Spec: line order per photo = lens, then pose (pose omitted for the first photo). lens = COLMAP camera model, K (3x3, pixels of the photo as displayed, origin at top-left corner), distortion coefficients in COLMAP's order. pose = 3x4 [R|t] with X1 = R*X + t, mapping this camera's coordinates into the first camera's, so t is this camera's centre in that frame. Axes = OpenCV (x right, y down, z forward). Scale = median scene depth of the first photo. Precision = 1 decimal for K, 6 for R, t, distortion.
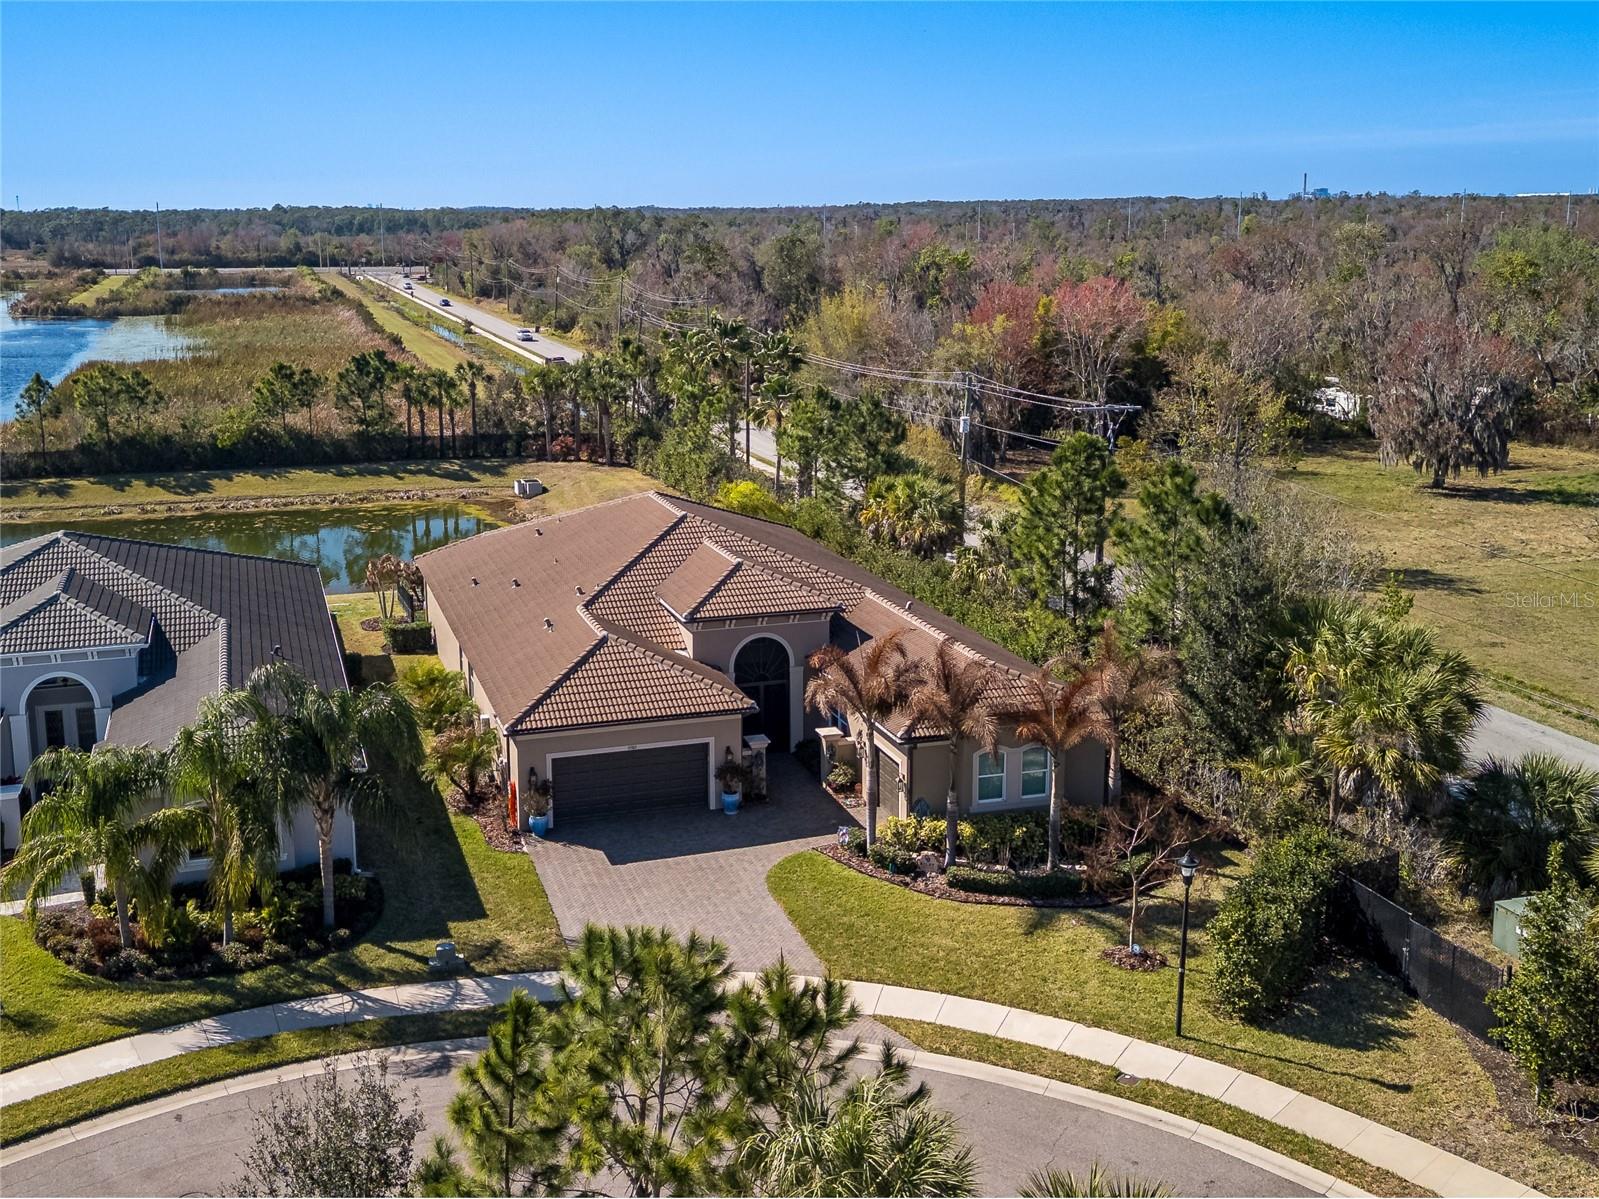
lens RADIAL K [[1618.6, 0, 716.8], [0, 1618.6, 557.7], [0, 0, 1]] dist [0.089616, -0.144180]
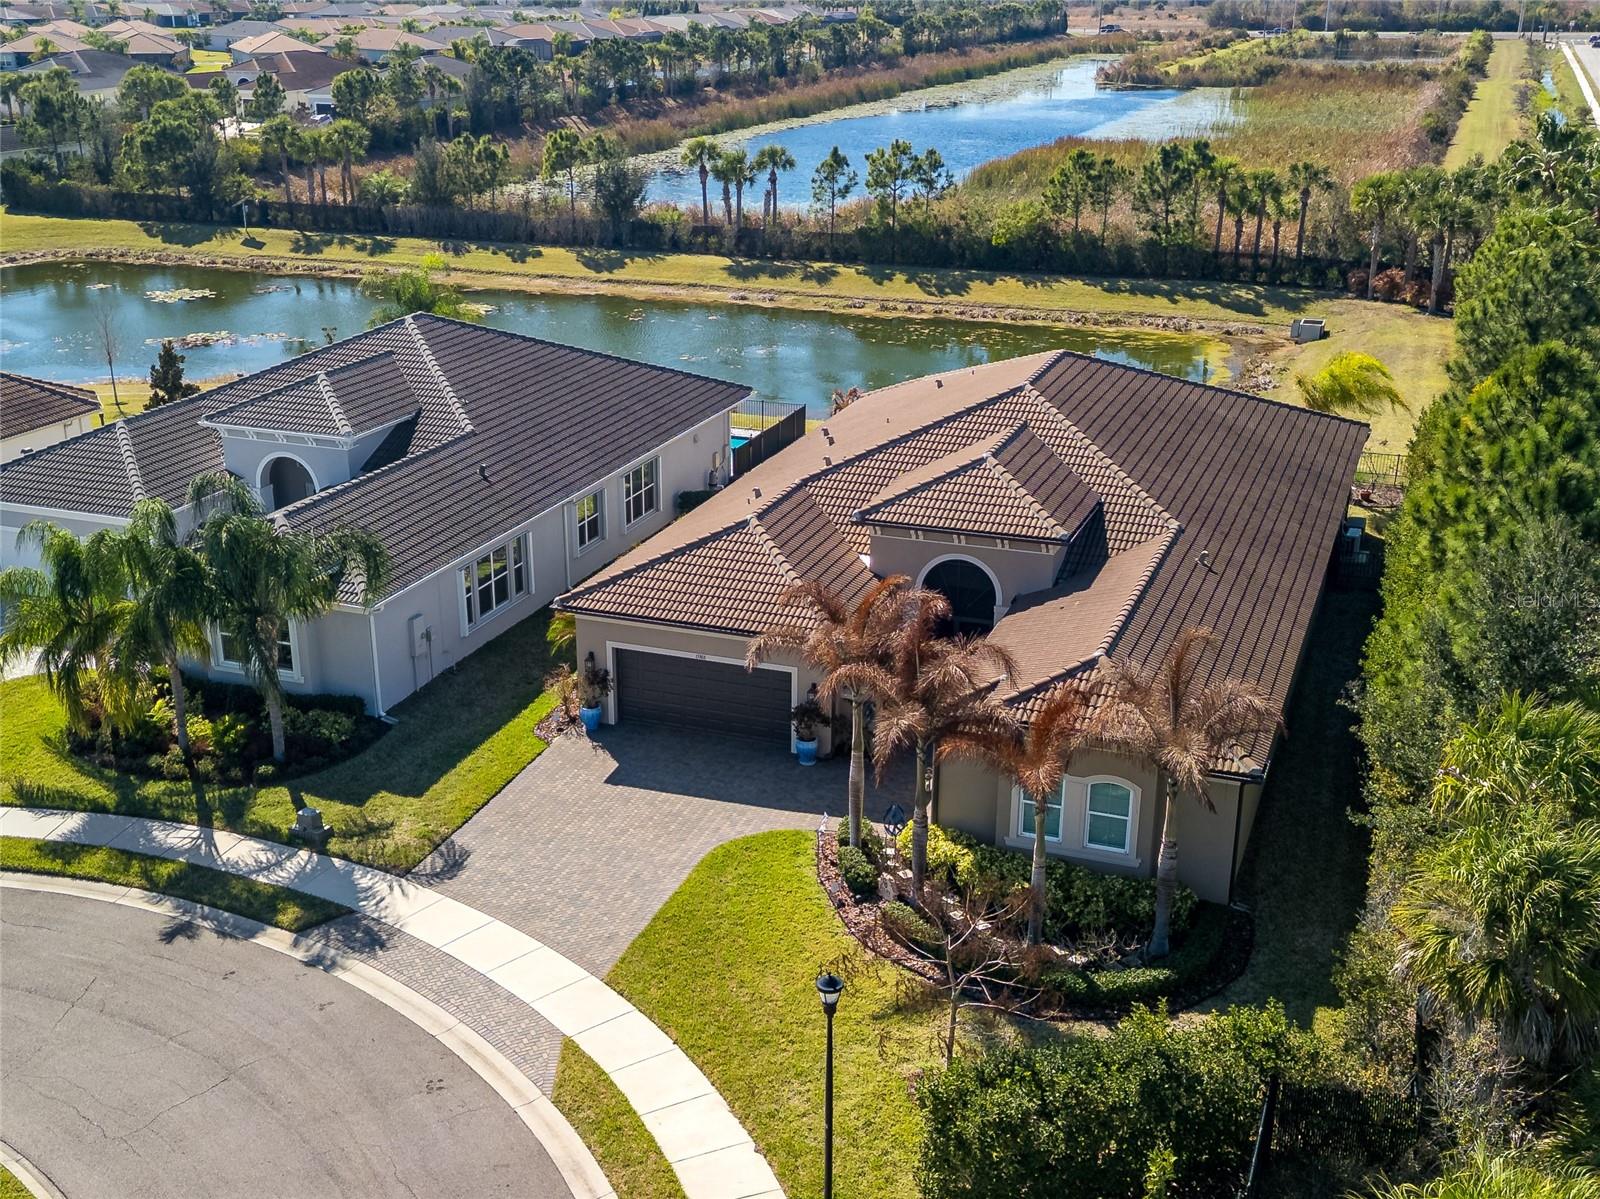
lens RADIAL K [[1752.0, 0, 762.4], [0, 1752.0, 698.0], [0, 0, 1]] dist [0.122110, -0.245315]
pose [[0.793227, 0.238564, -0.560249, 0.472741], [-0.132167, 0.965578, 0.224032, -0.066788], [0.594410, -0.103661, 0.797453, 0.294247]]
